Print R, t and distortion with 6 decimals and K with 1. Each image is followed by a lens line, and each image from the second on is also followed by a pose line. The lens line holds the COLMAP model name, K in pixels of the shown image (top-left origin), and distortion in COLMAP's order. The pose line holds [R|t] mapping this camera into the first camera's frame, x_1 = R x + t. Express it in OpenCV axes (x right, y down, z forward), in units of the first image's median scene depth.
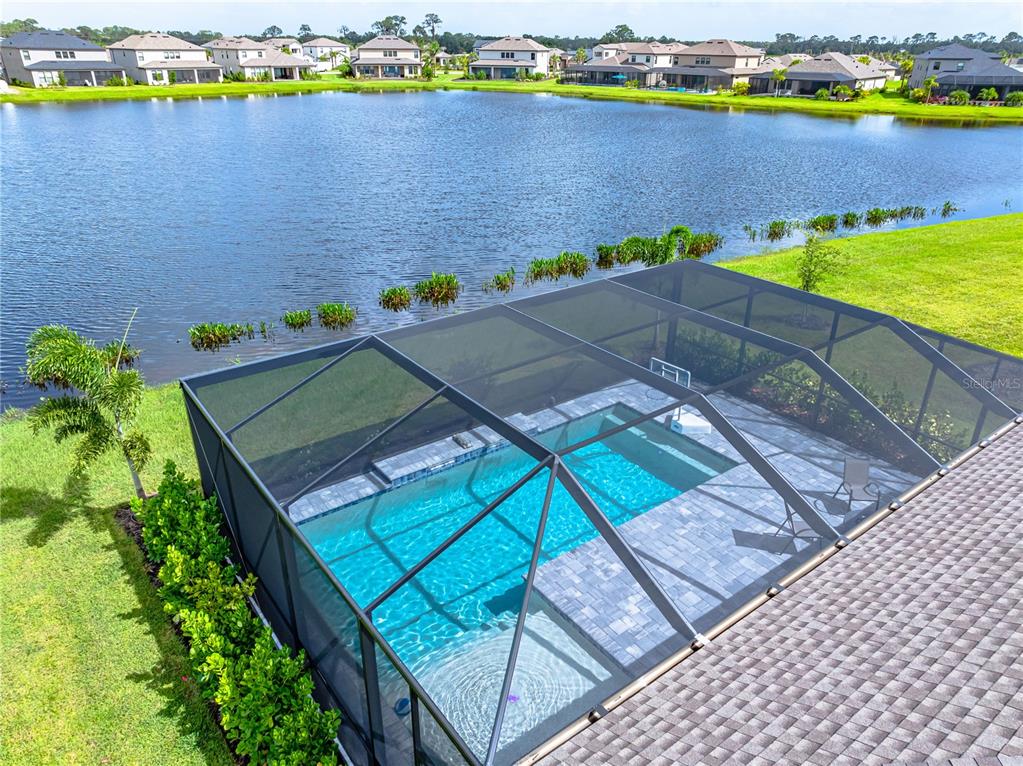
lens RADIAL K [[707.9, 0, 512.3], [0, 707.9, 375.3], [0, 0, 1]] dist [-0.012447, 0.001730]
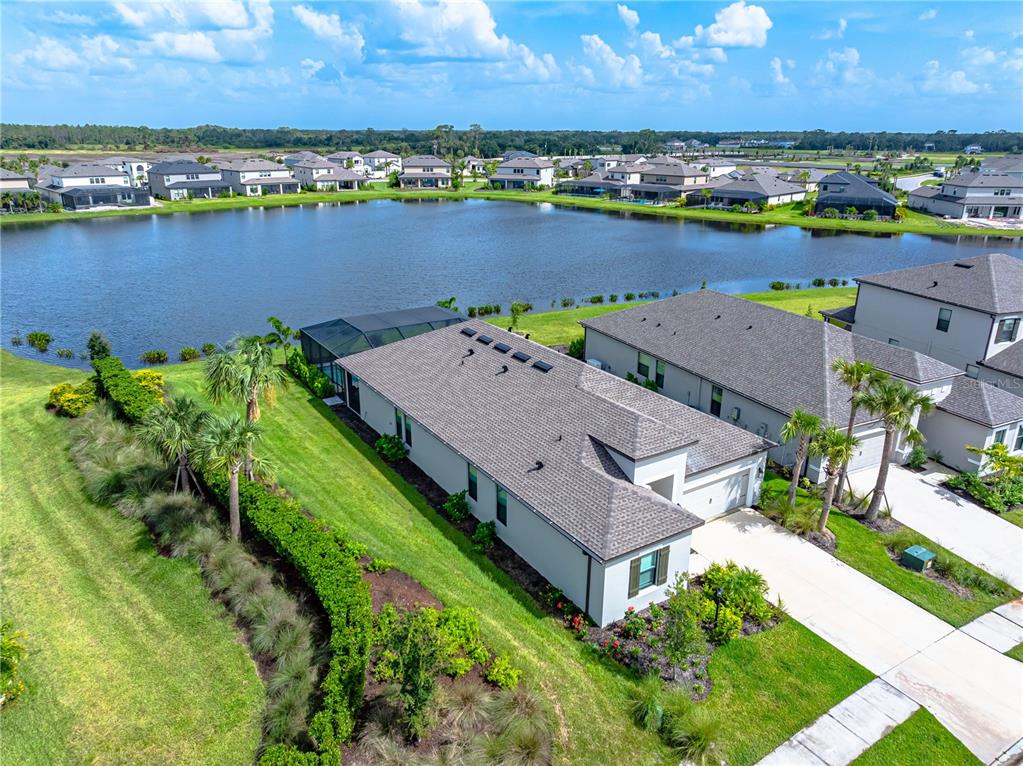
lens RADIAL K [[707.9, 0, 511.9], [0, 707.9, 381.5], [0, 0, 1]] dist [-0.012447, 0.001730]
pose [[0.996993, 0.022689, -0.074094, 0.093645], [-0.029976, 0.994659, -0.098766, 0.057591], [0.071458, 0.100690, 0.992348, -0.256485]]
